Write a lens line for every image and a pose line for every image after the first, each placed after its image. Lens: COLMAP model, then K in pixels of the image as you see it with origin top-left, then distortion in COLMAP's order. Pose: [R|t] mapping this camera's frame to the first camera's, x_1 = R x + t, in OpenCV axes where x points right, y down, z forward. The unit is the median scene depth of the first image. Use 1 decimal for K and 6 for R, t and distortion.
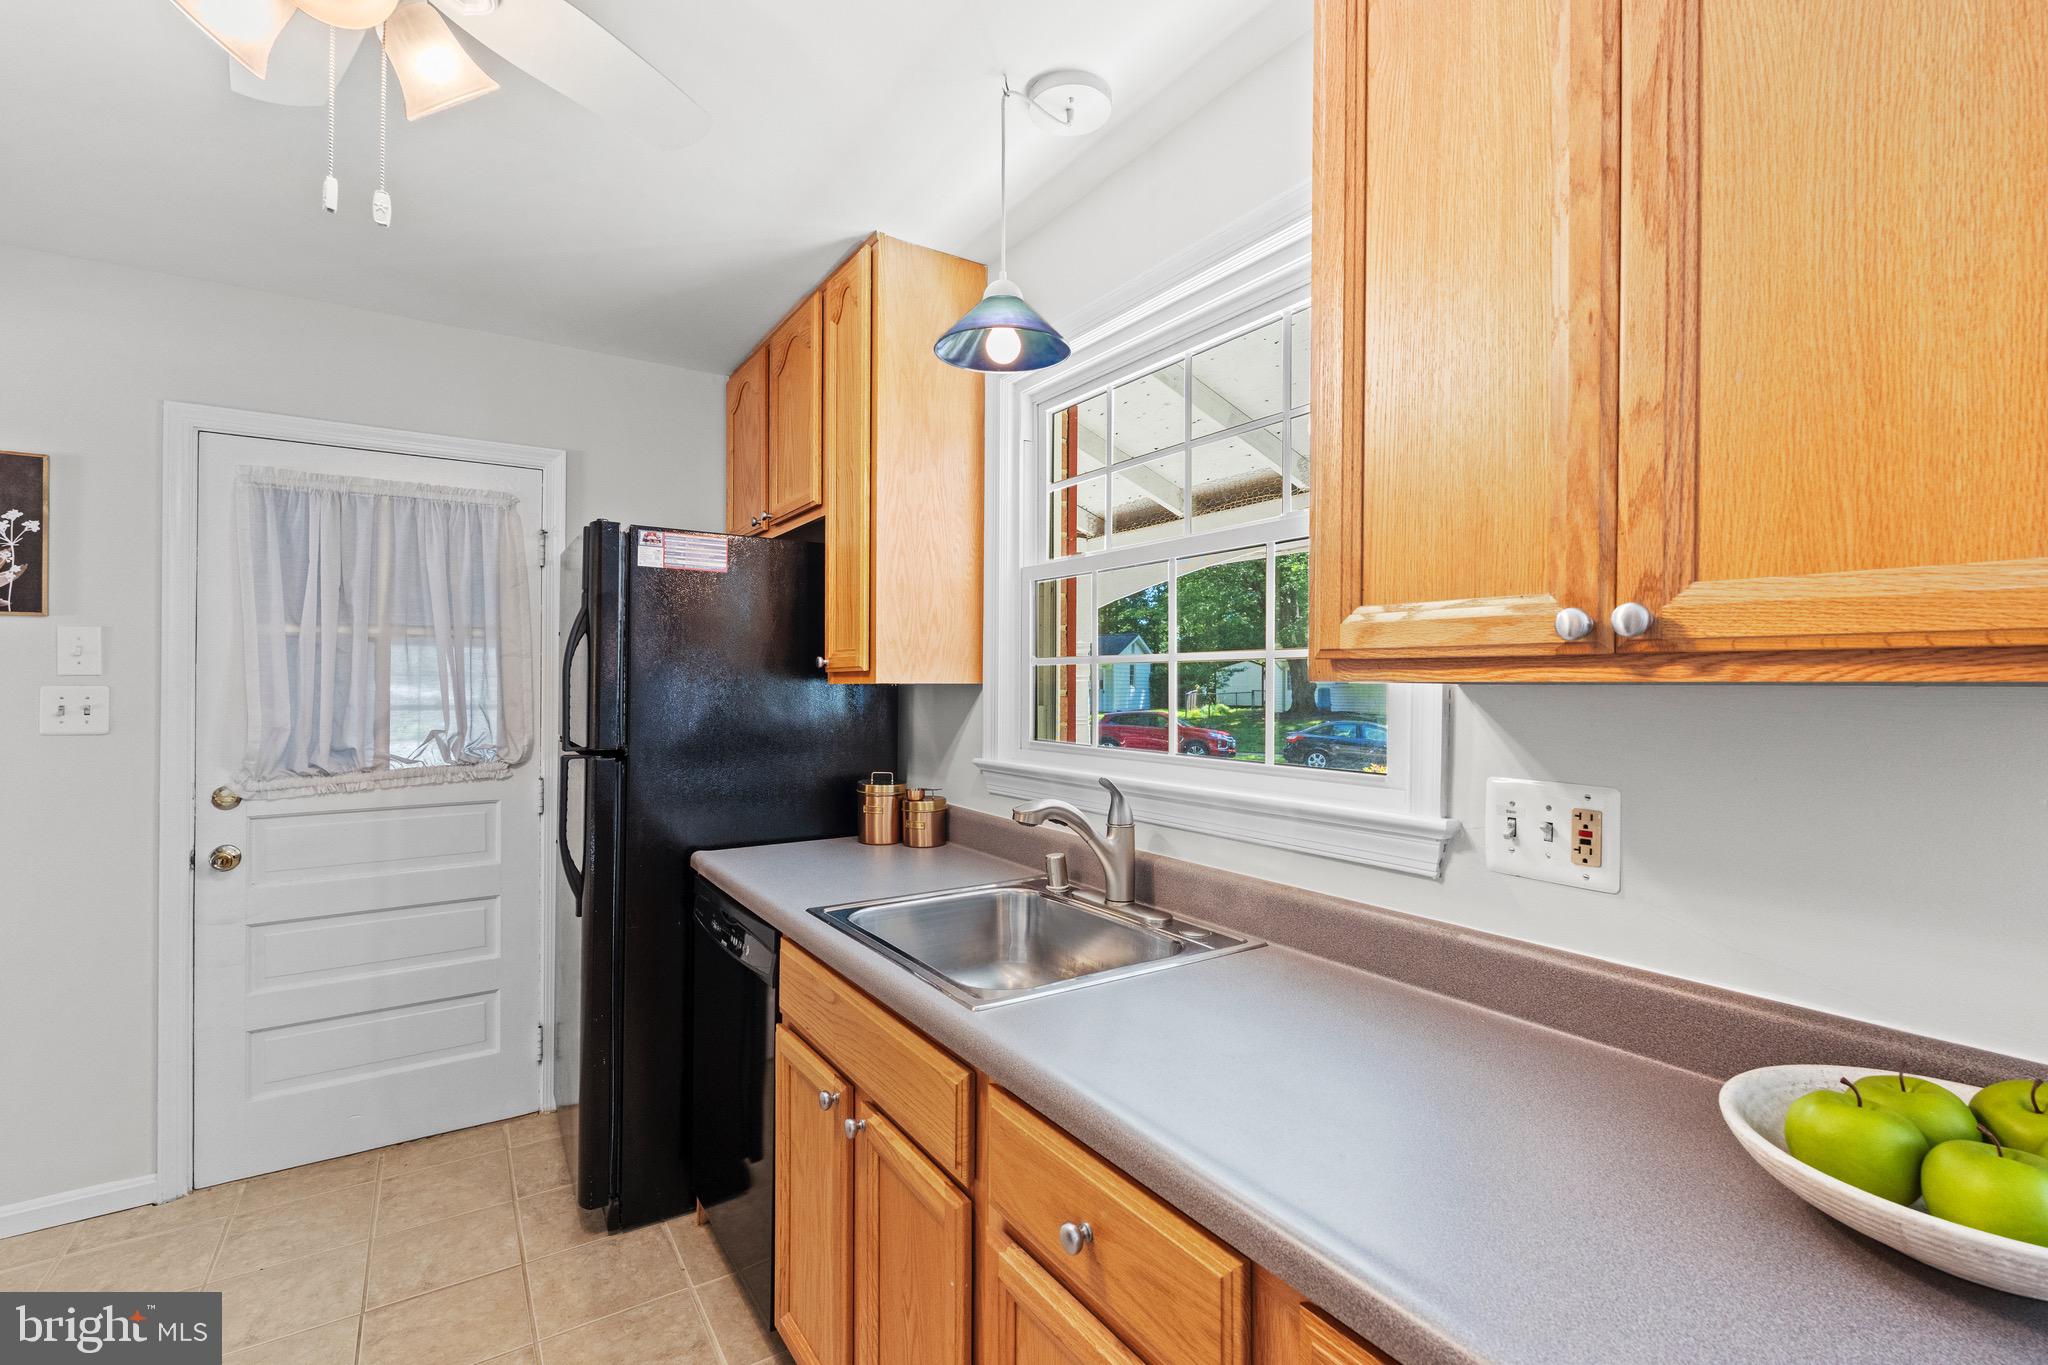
lens RADIAL K [[904.6, 0, 1018.6], [0, 904.6, 672.0], [0, 0, 1]] dist [-0.005379, 0.000367]
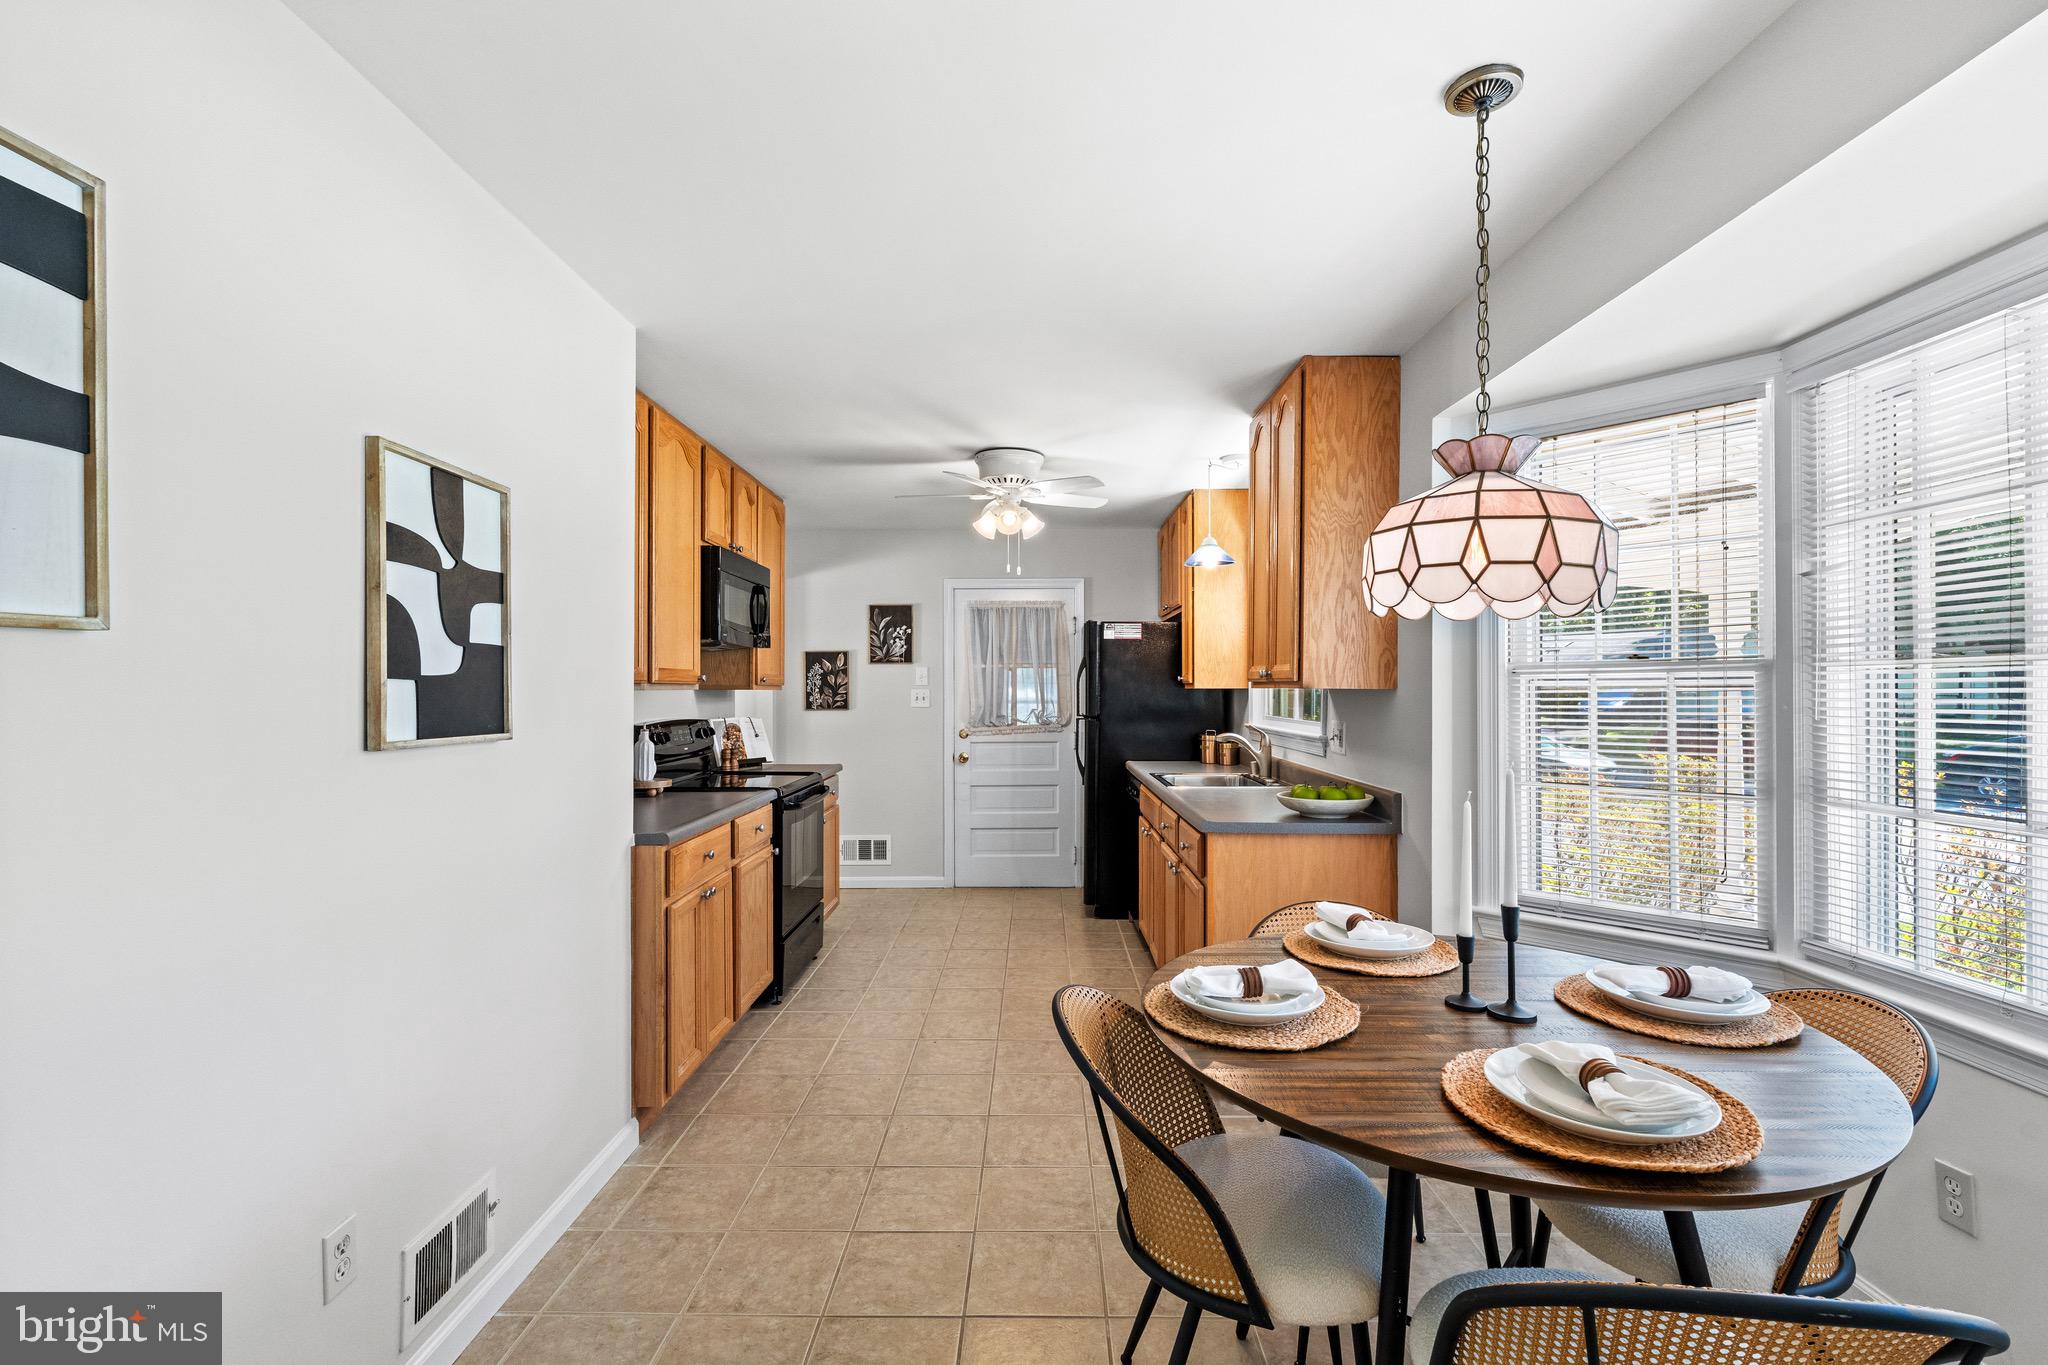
lens RADIAL K [[904.6, 0, 1027.3], [0, 904.6, 670.8], [0, 0, 1]] dist [-0.005379, 0.000367]
pose [[0.832730, -0.011862, -0.553552, 0.735861], [0.008656, 0.999927, -0.008406, -0.015354], [0.553611, 0.002208, 0.832772, -1.106093]]
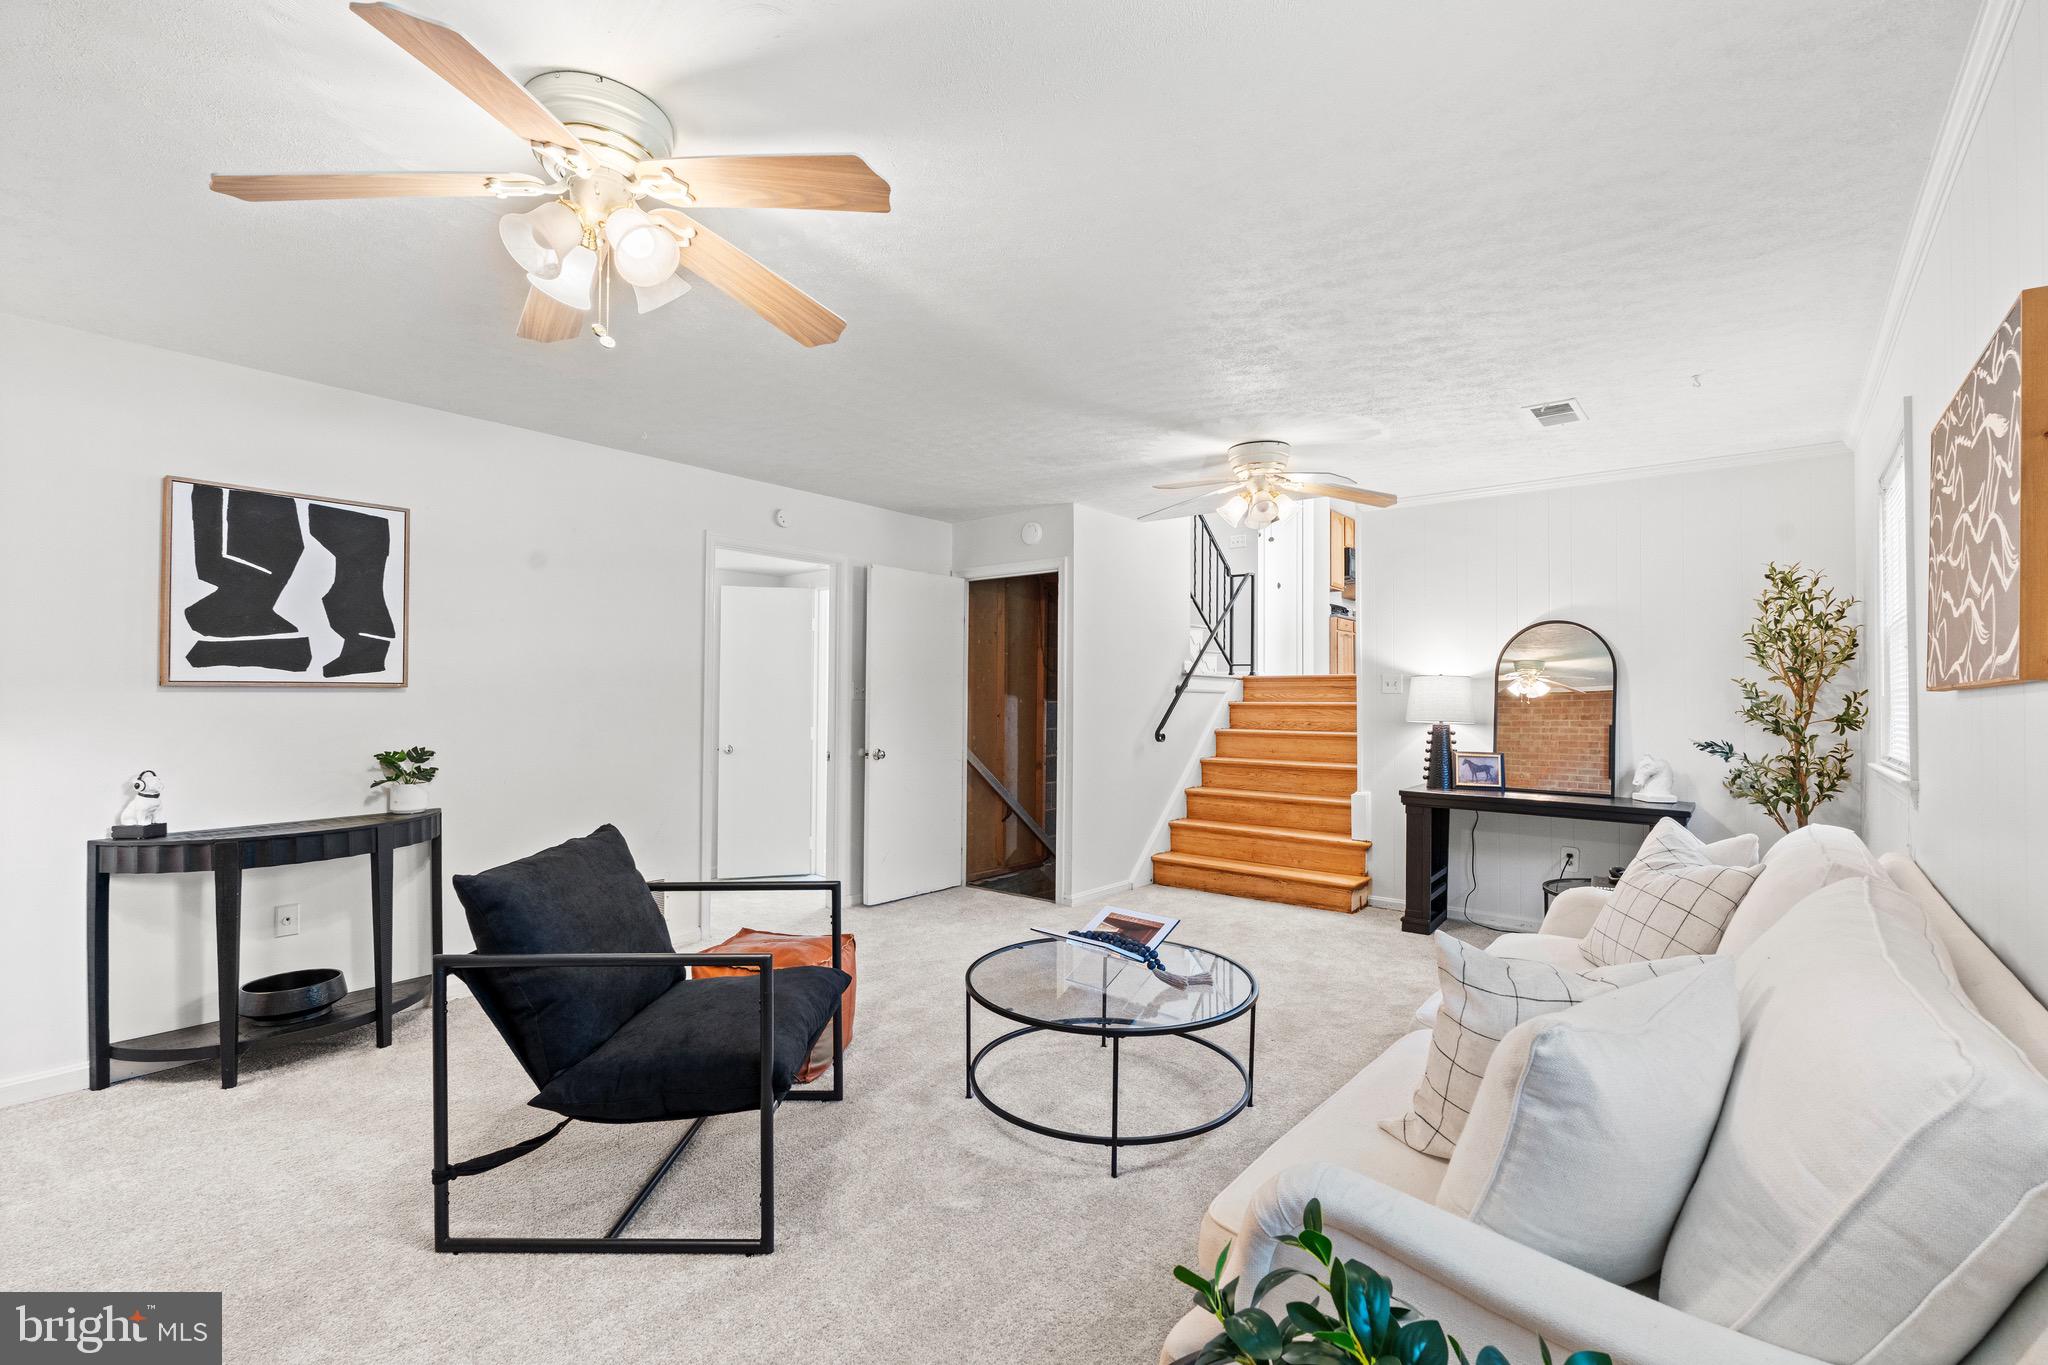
lens RADIAL K [[904.6, 0, 1026.3], [0, 904.6, 686.3], [0, 0, 1]] dist [-0.005379, 0.000367]
pose [[0.297779, -0.006246, -0.954614, 4.707678], [0.009055, 0.999952, -0.003718, 0.711747], [0.954592, -0.007537, 0.297822, -4.086573]]
